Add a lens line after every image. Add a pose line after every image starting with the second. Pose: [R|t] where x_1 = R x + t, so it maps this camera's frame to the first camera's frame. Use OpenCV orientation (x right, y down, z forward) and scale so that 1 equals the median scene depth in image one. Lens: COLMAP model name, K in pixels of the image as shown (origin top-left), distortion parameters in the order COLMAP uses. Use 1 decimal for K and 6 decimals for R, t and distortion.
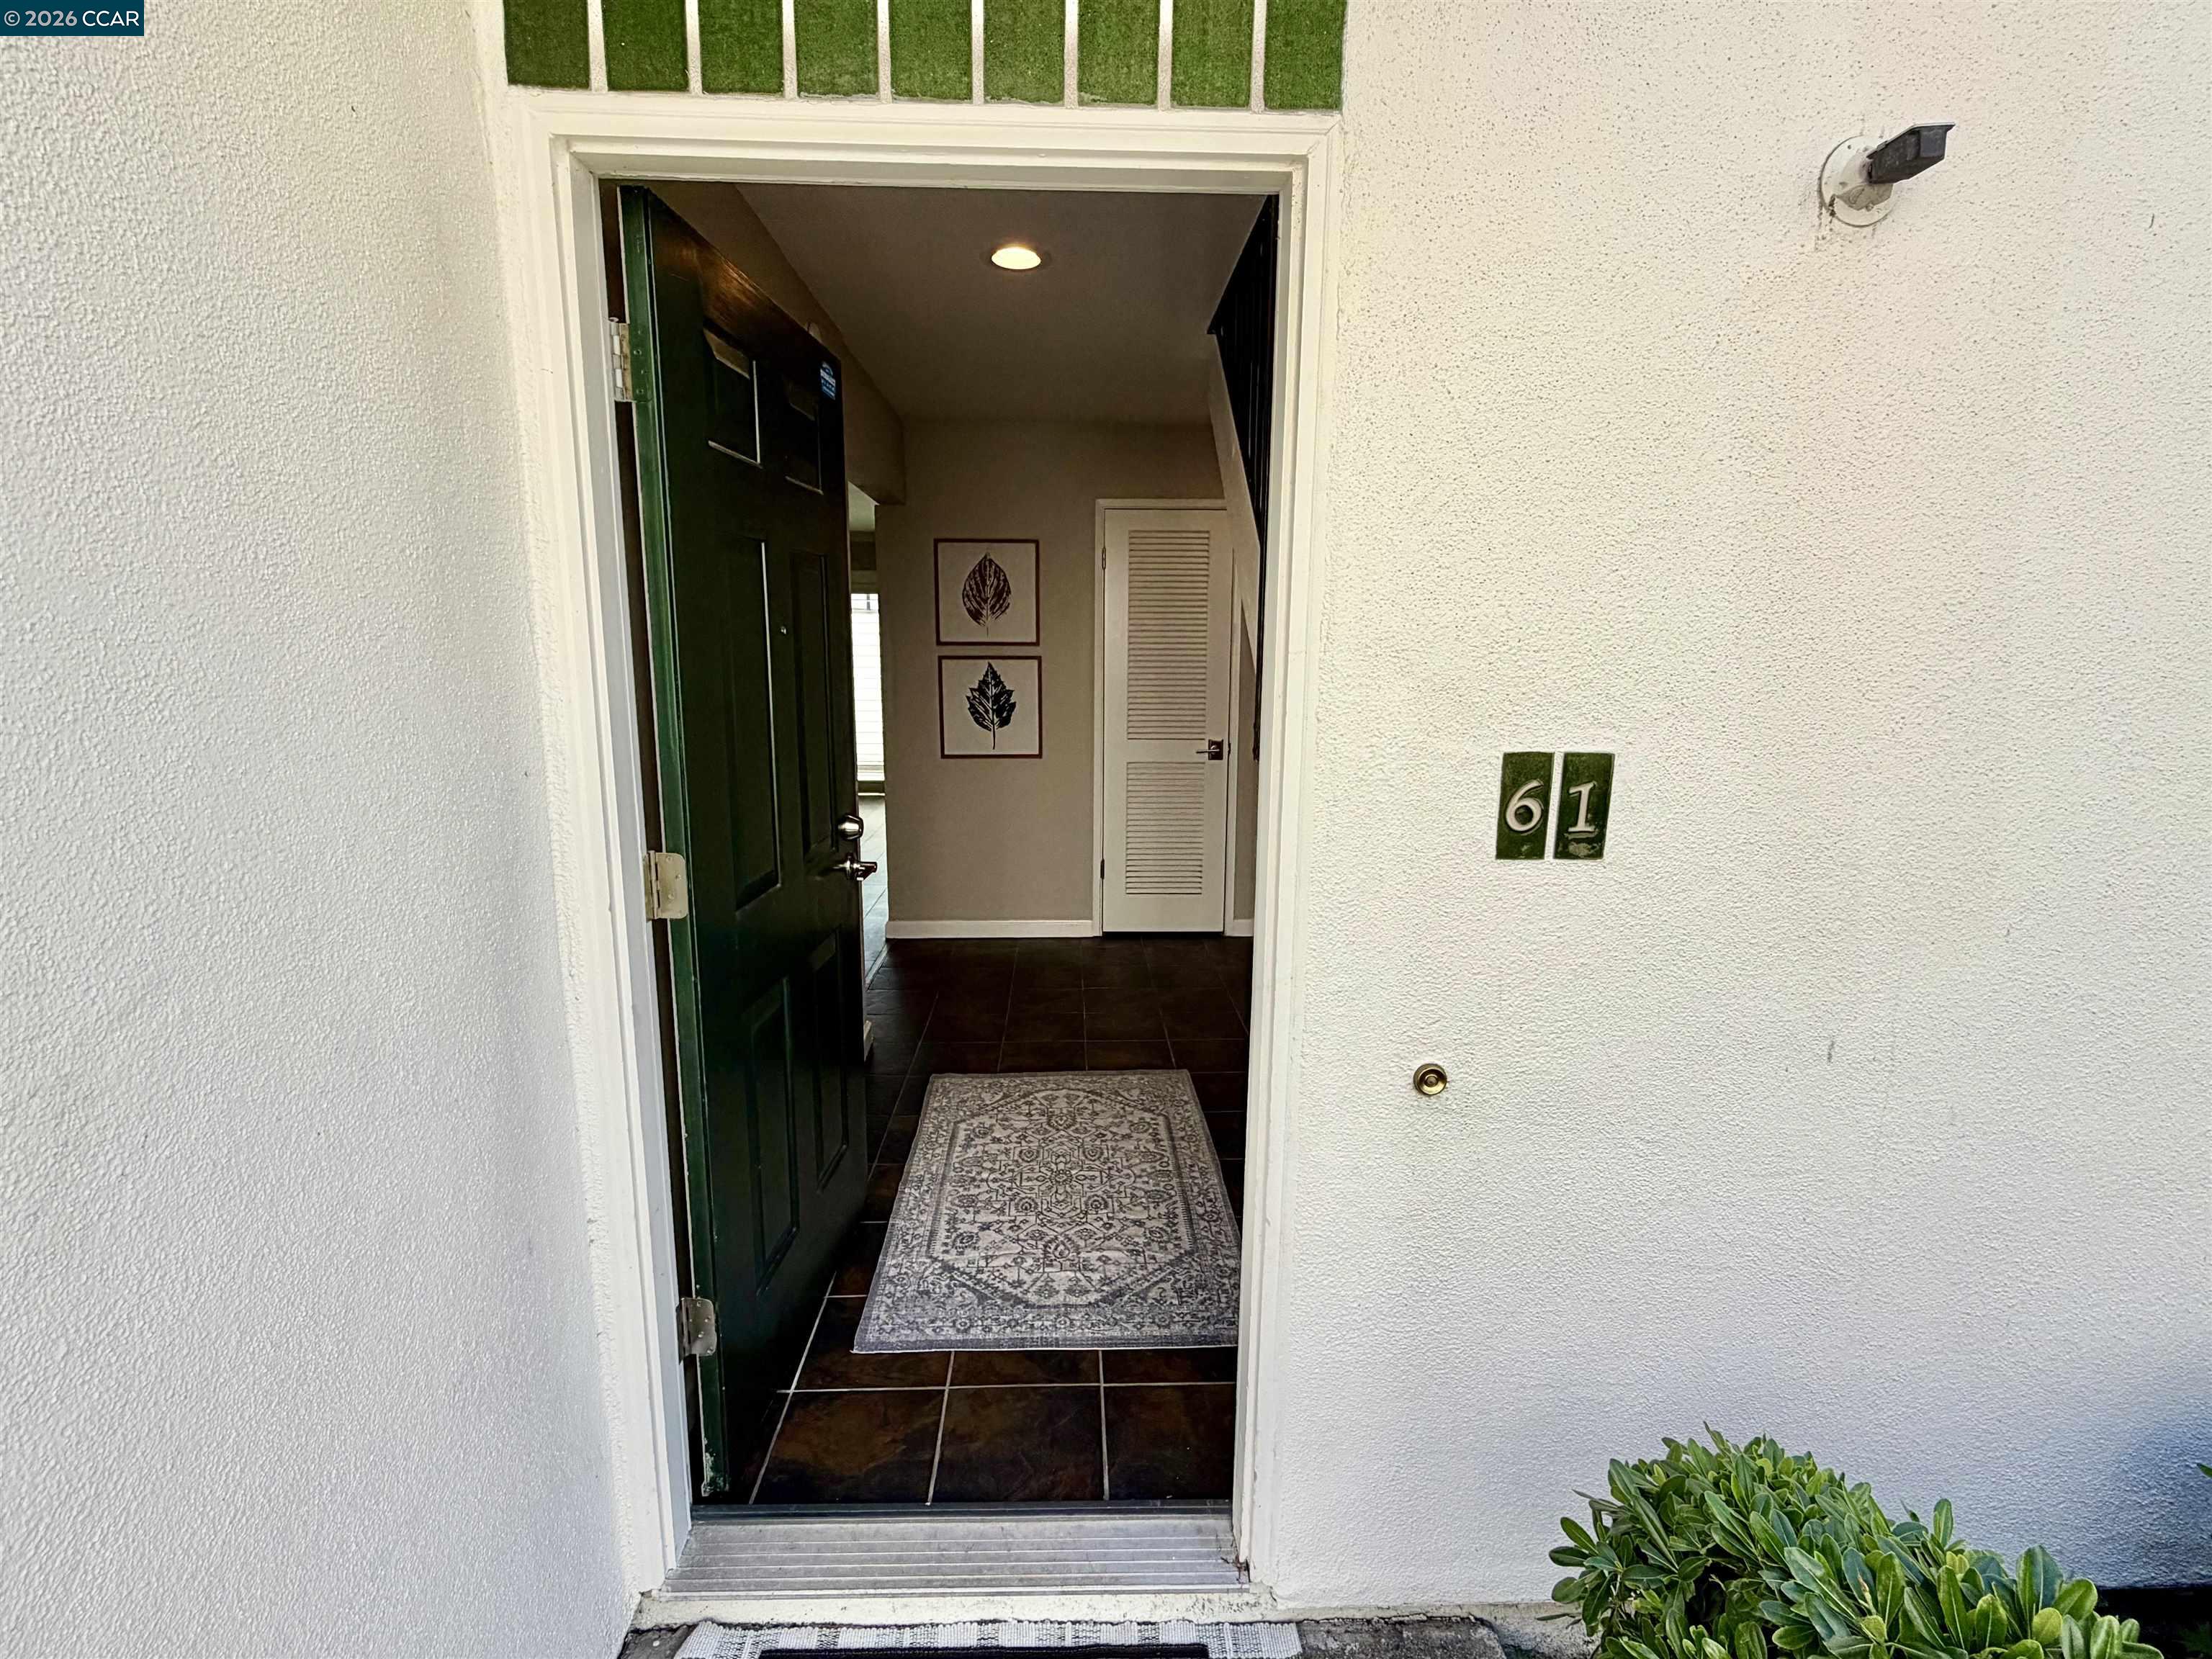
lens RADIAL K [[1057.6, 0, 1106.0], [0, 1057.6, 829.5], [0, 0, 1]] dist [0.000529, -0.000285]
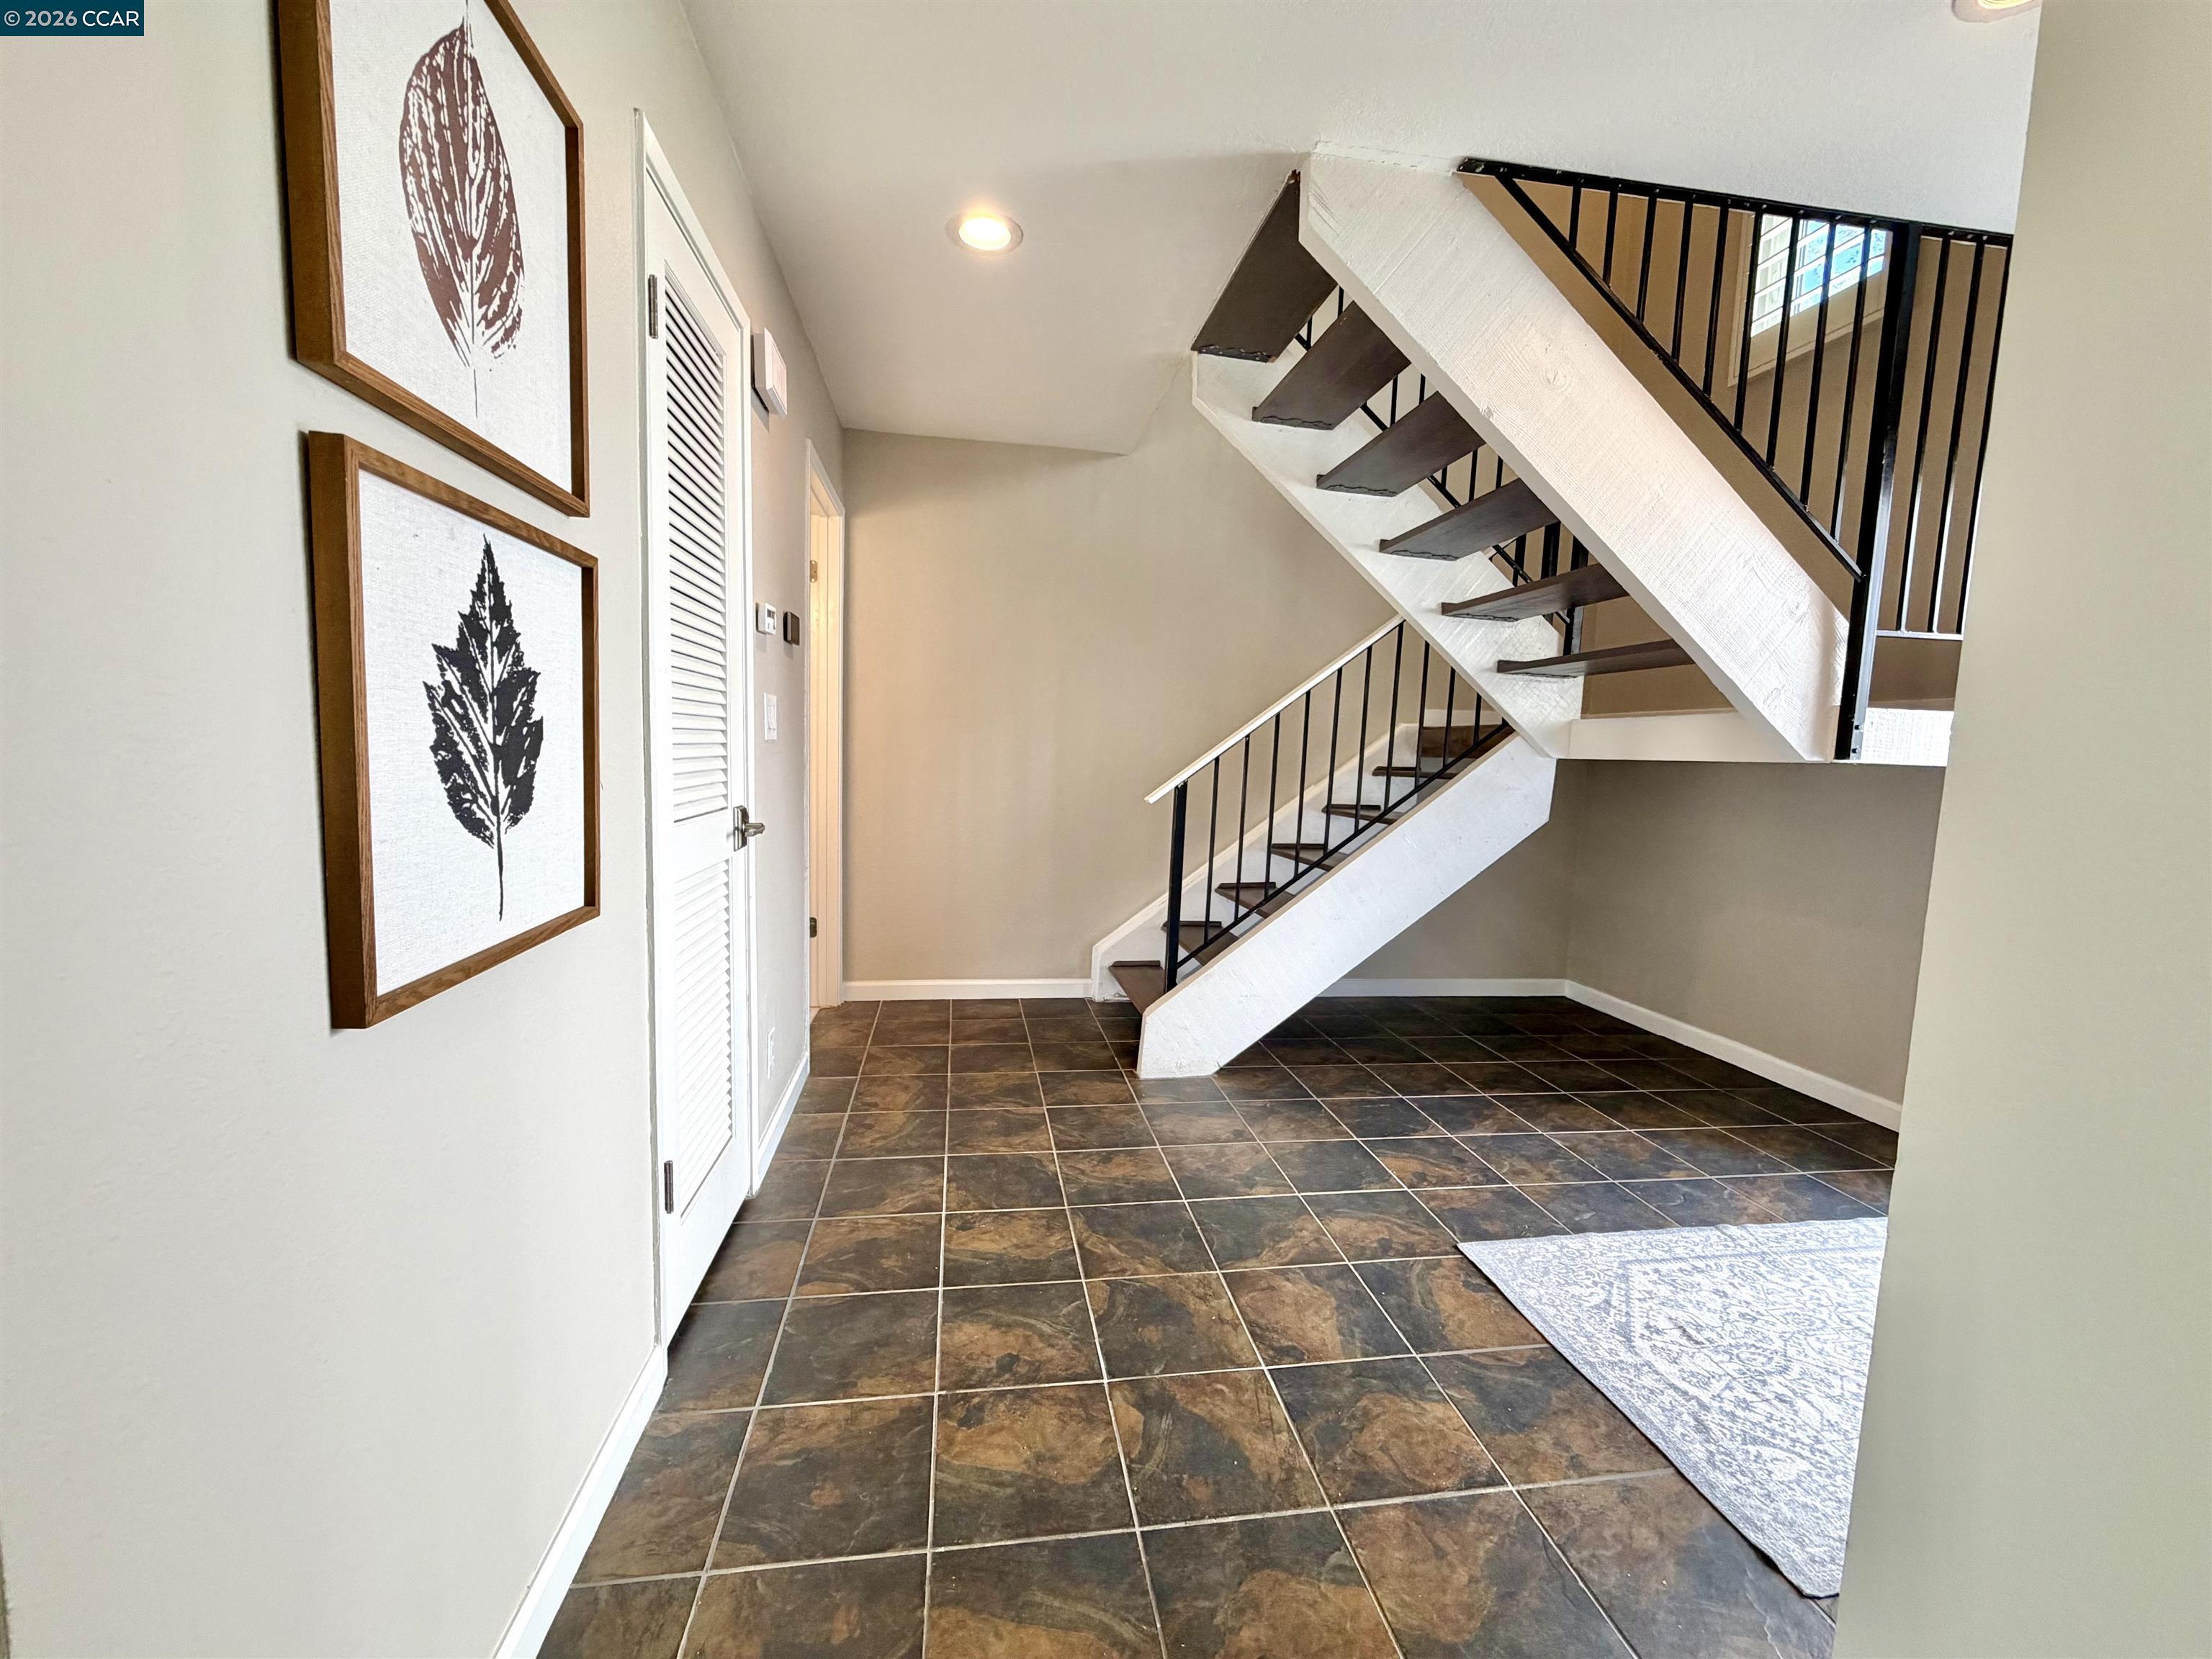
lens RADIAL K [[878.9, 0, 1097.5], [0, 878.9, 833.0], [0, 0, 1]] dist [0.001782, 0.000366]
pose [[-0.111929, -0.107448, 0.987890, -0.313962], [0.140229, 0.982481, 0.122747, -0.101169], [-0.983772, 0.152269, -0.094901, 0.895630]]
